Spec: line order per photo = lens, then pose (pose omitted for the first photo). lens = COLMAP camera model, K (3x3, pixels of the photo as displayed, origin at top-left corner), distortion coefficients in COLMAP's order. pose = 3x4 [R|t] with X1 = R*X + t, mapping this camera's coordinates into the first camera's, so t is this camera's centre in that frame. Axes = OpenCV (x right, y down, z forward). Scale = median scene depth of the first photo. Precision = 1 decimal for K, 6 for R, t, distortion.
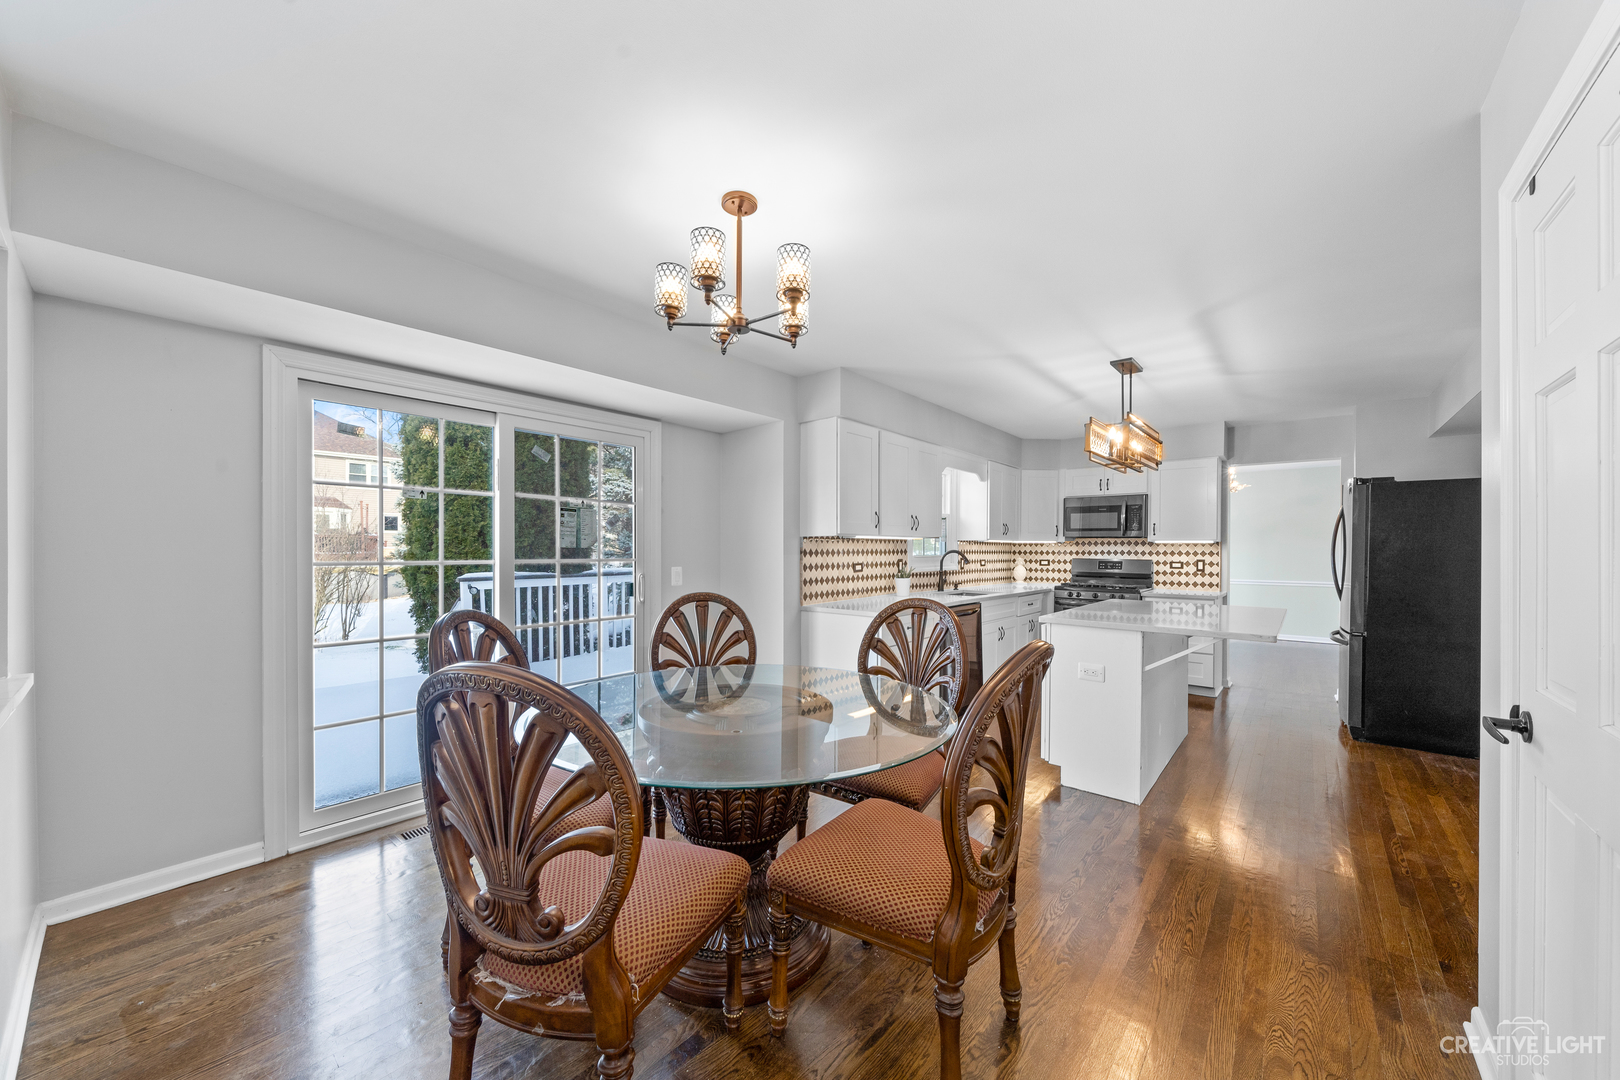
lens RADIAL K [[585.7, 0, 818.6], [0, 585.7, 552.0], [0, 0, 1]] dist [0.002844, 0.000171]
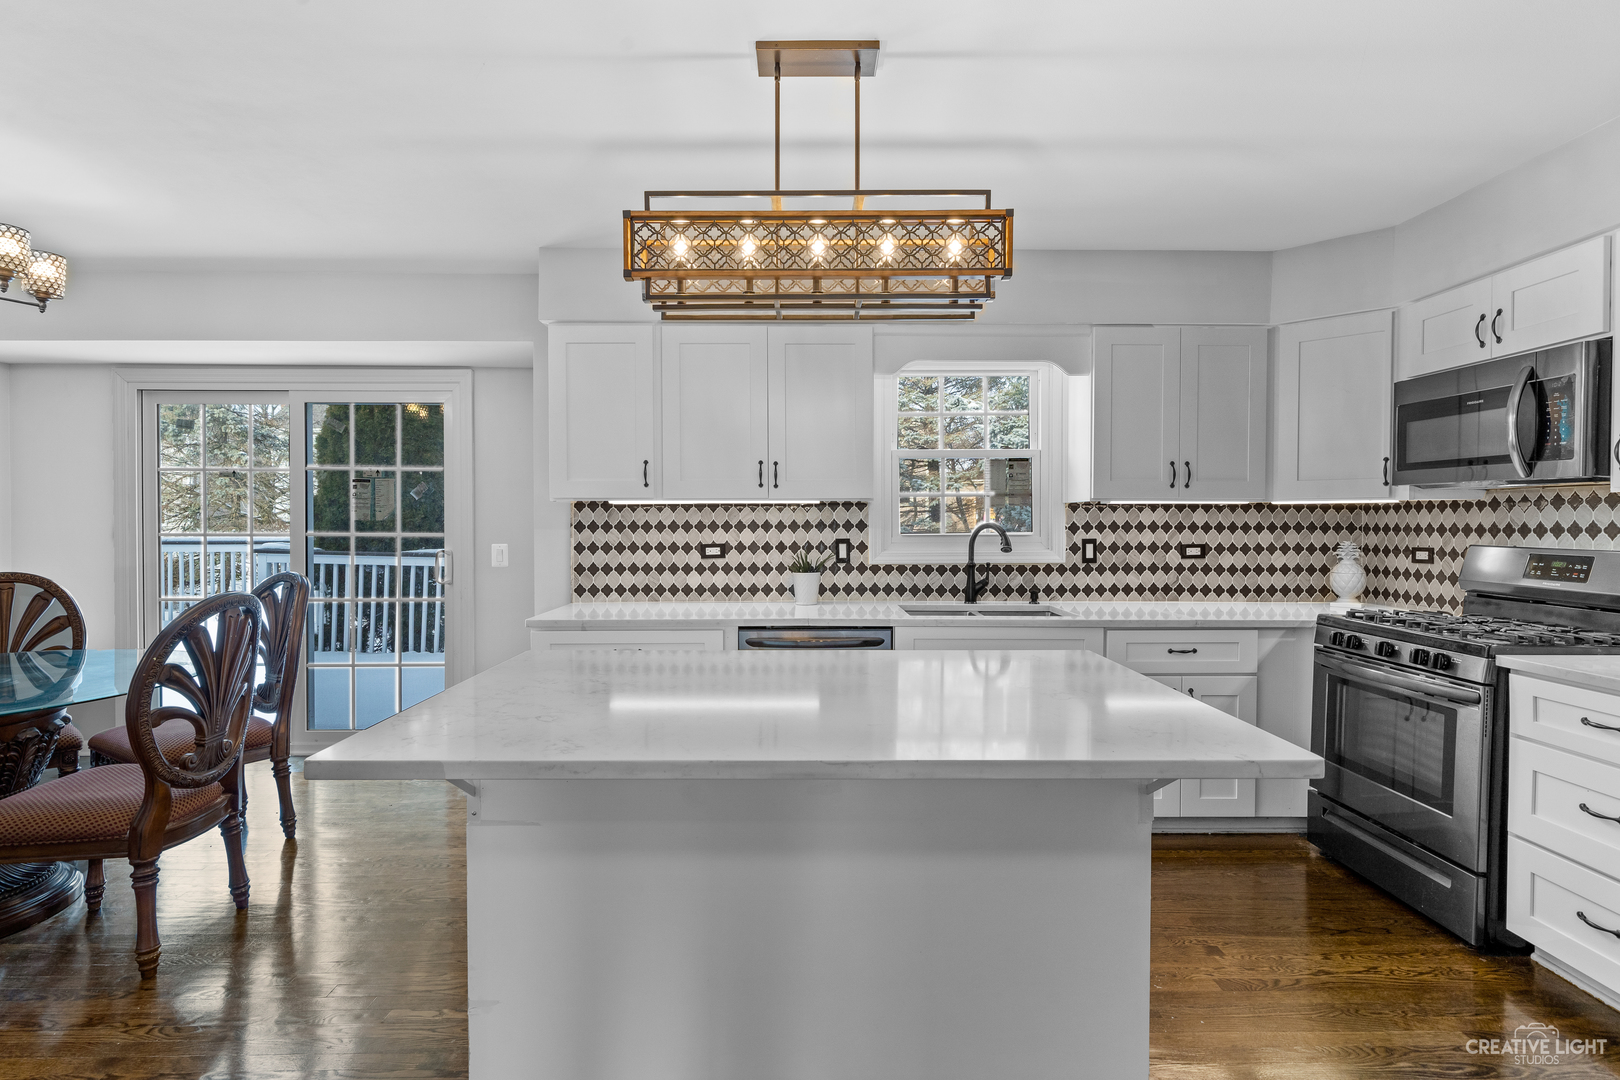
lens RADIAL K [[730.9, 0, 812.6], [0, 730.9, 533.2], [0, 0, 1]] dist [0.013721, 0.000632]
pose [[0.667332, 0.005994, -0.744736, 0.770011], [-0.002752, 0.999981, 0.005583, 0.003456], [0.744755, -0.001676, 0.667336, 0.614245]]
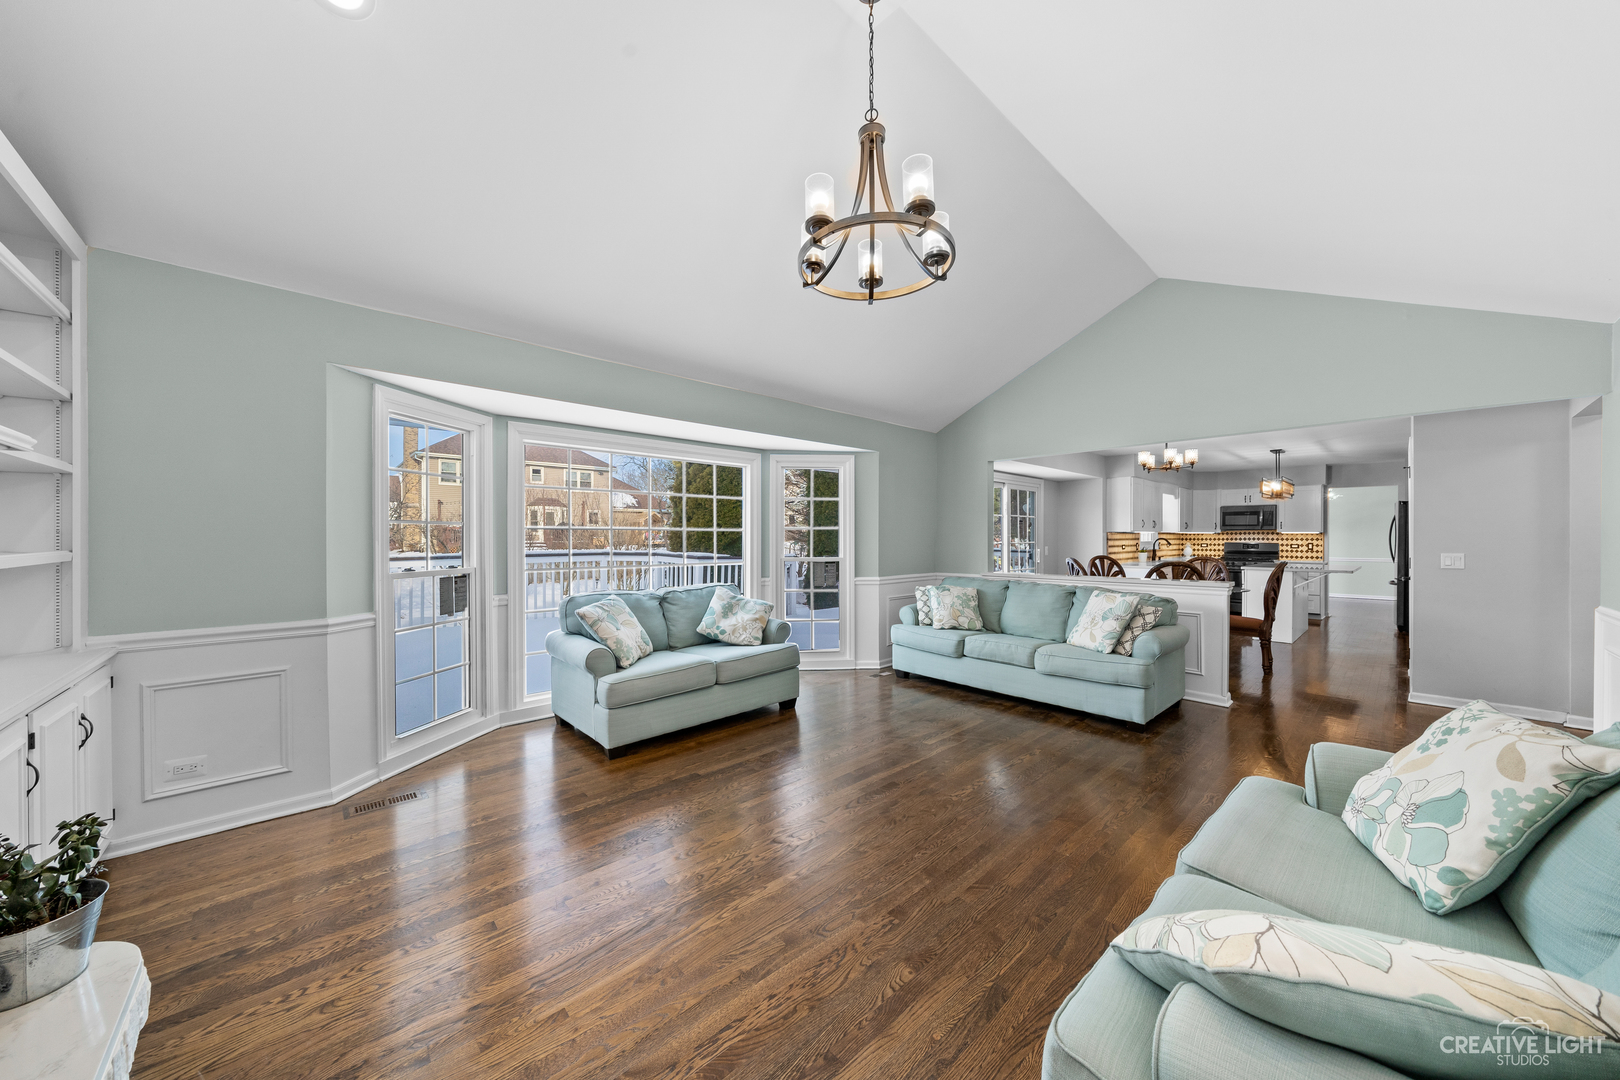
lens RADIAL K [[553.8, 0, 803.1], [0, 553.8, 537.7], [0, 0, 1]] dist [-0.005890, -0.000133]
pose [[0.991444, -0.001505, -0.130527, -0.596598], [0.001265, 0.999997, -0.001923, -0.001199], [0.130529, 0.001741, 0.991443, -0.775689]]
